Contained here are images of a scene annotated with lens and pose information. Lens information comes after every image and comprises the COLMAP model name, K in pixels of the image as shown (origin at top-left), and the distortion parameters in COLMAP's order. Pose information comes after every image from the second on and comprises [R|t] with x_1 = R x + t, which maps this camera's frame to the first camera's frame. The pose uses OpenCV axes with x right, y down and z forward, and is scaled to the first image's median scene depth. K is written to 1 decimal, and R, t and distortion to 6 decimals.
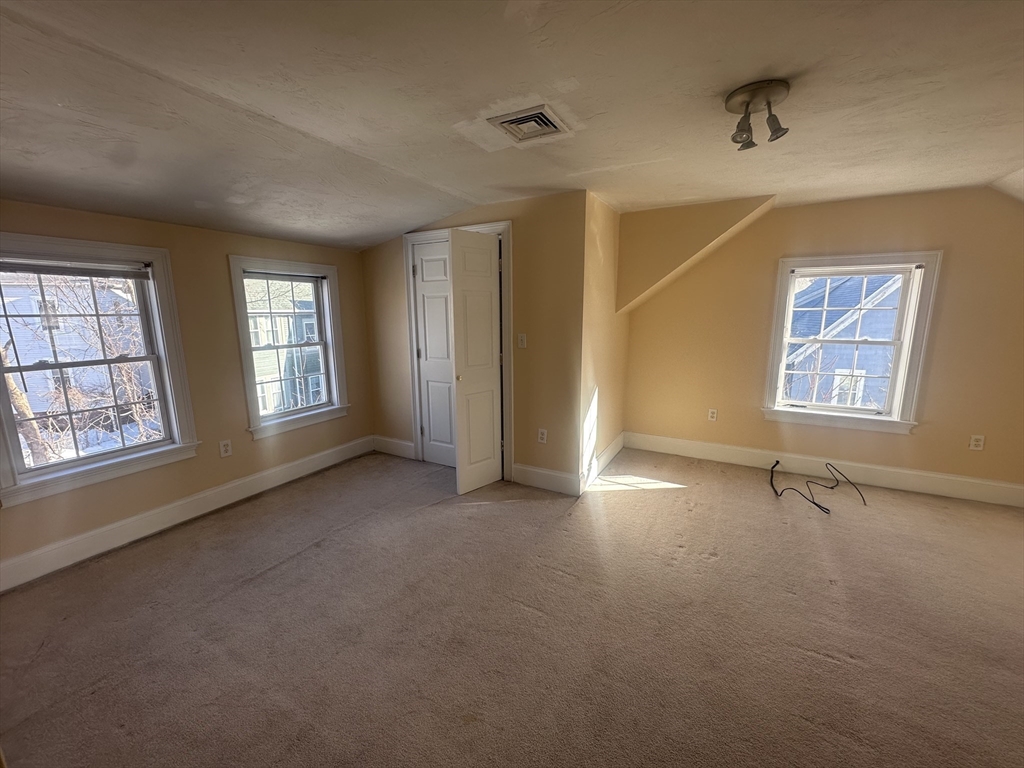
lens RADIAL K [[408.7, 0, 511.6], [0, 408.7, 385.7], [0, 0, 1]] dist [-0.000852, -0.000204]
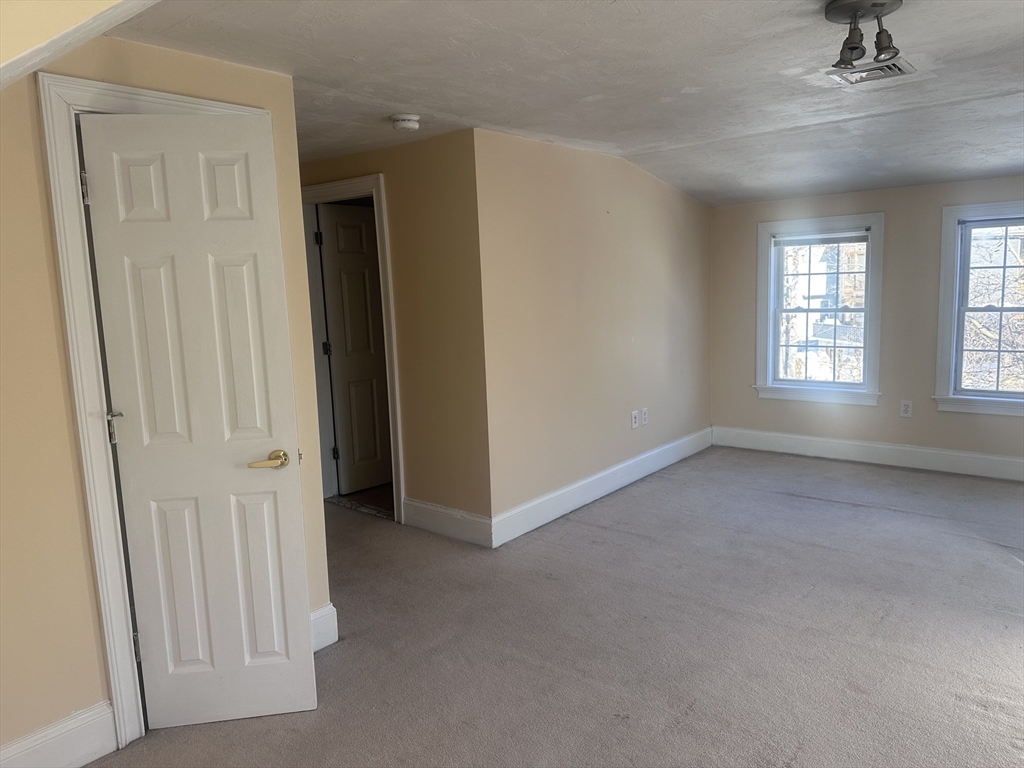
lens RADIAL K [[737.0, 0, 512.0], [0, 737.0, 378.2], [0, 0, 1]] dist [0.068863, -0.076559]
pose [[-0.180339, 0.145039, -0.972852, 1.163236], [-0.143737, 0.974565, 0.171939, -0.085623], [0.973046, 0.170842, -0.154904, 0.349521]]
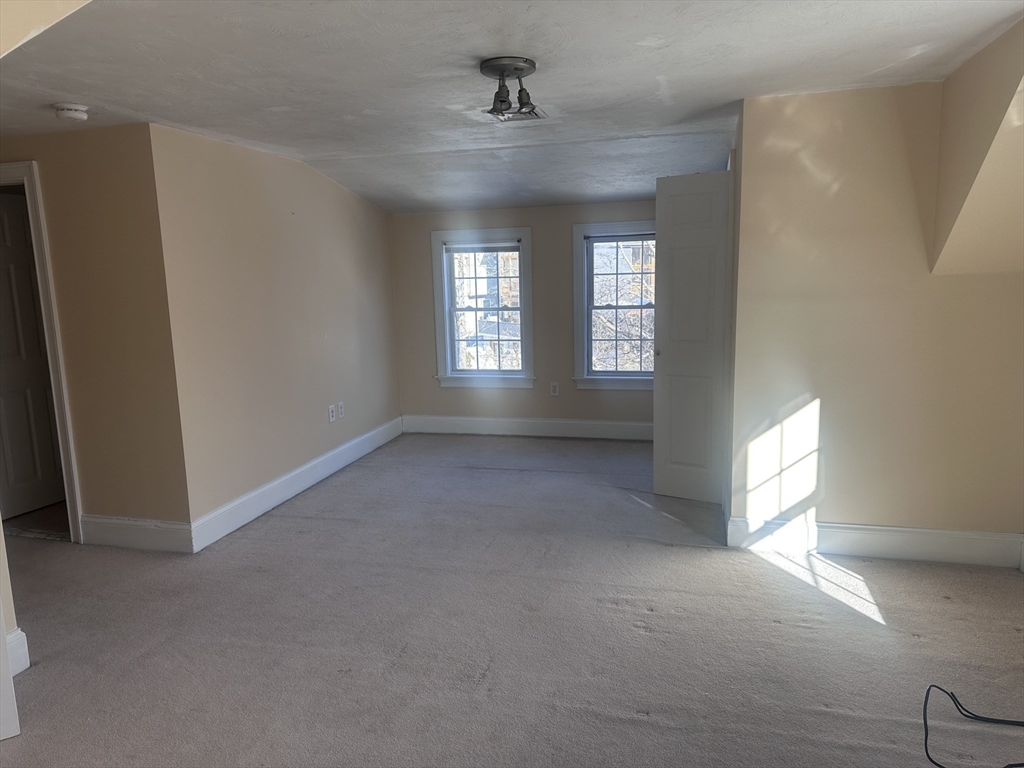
lens RADIAL K [[730.7, 0, 512.0], [0, 730.7, 384.0], [0, 0, 1]] dist [0.121460, -0.076312]
pose [[0.246224, 0.152644, -0.957117, 1.282496], [-0.153784, 0.981163, 0.116917, -0.089031], [0.956935, 0.118401, 0.265060, 0.313828]]
